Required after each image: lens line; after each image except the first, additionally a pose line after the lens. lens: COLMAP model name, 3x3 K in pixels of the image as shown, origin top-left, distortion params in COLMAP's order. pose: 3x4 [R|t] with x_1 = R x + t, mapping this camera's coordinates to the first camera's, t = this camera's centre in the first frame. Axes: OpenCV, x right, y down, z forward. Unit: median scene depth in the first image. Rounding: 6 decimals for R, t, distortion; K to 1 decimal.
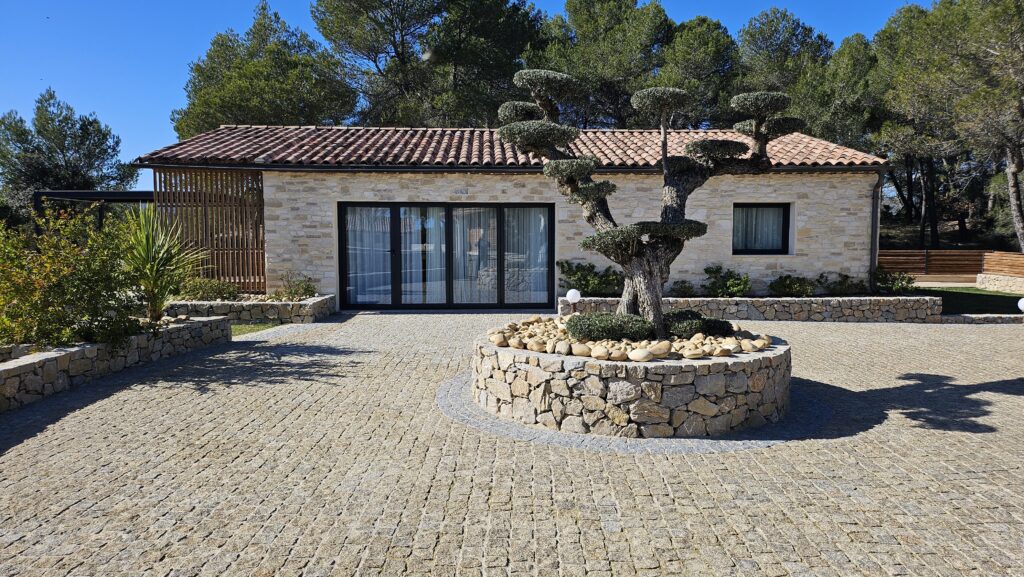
lens RADIAL K [[719.7, 0, 504.4], [0, 719.7, 288.6], [0, 0, 1]] dist [0.074024, -0.090046]
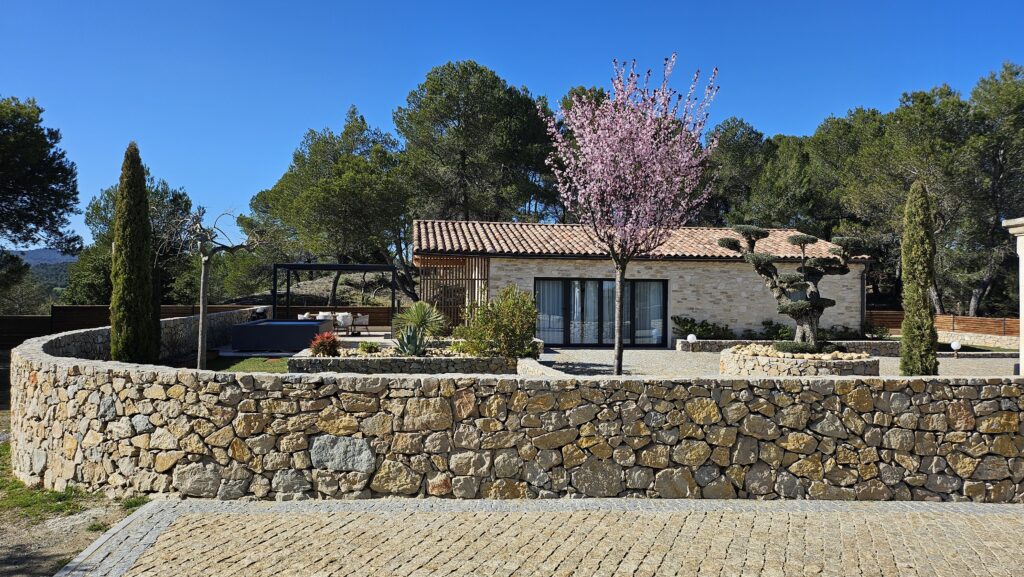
lens RADIAL K [[741.7, 0, 485.4], [0, 741.7, 275.7], [0, 0, 1]] dist [0.088079, -0.097035]
pose [[0.994277, 0.012404, 0.106107, -0.499464], [-0.002680, 0.995820, -0.091299, 0.022321], [-0.106796, 0.090492, 0.990154, -0.562285]]
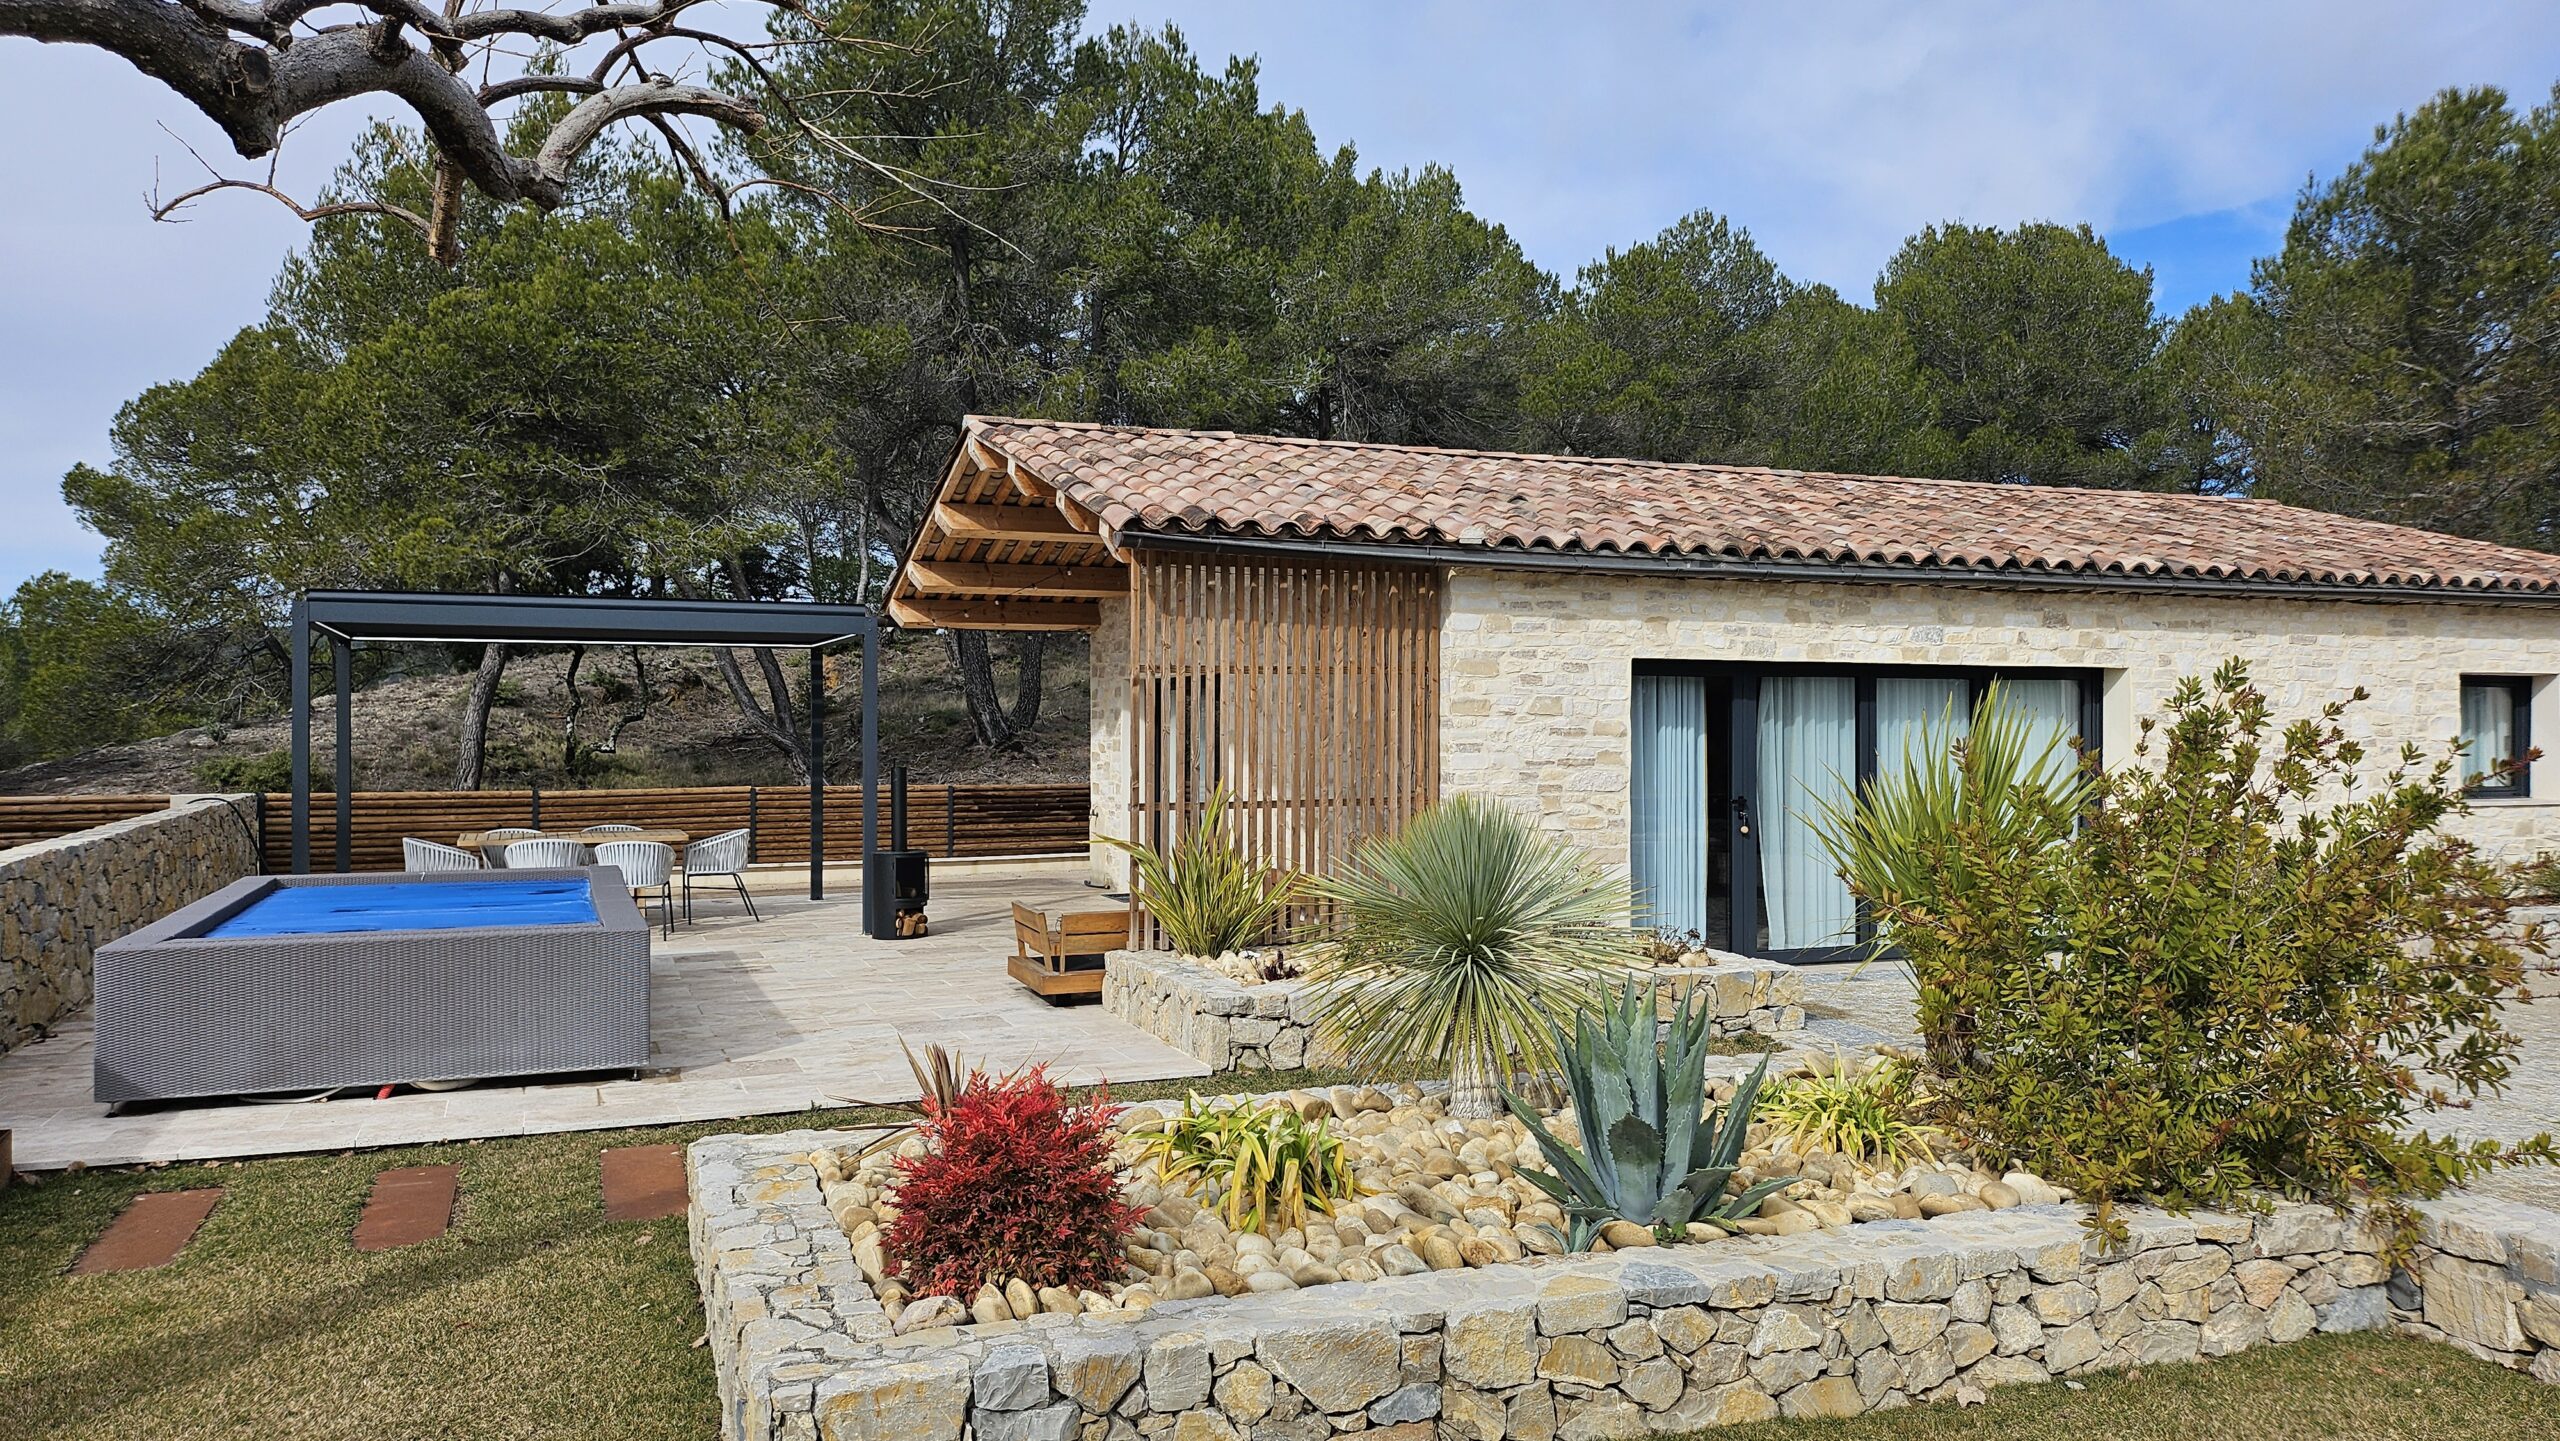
lens RADIAL K [[1799.3, 0, 1261.0], [0, 1799.3, 720.7], [0, 0, 1]] dist [0.074024, -0.090046]
pose [[0.934309, 0.000654, 0.356463, -0.680849], [0.025686, 0.997275, -0.069155, -0.037600], [-0.355537, 0.073768, 0.931746, 0.281747]]
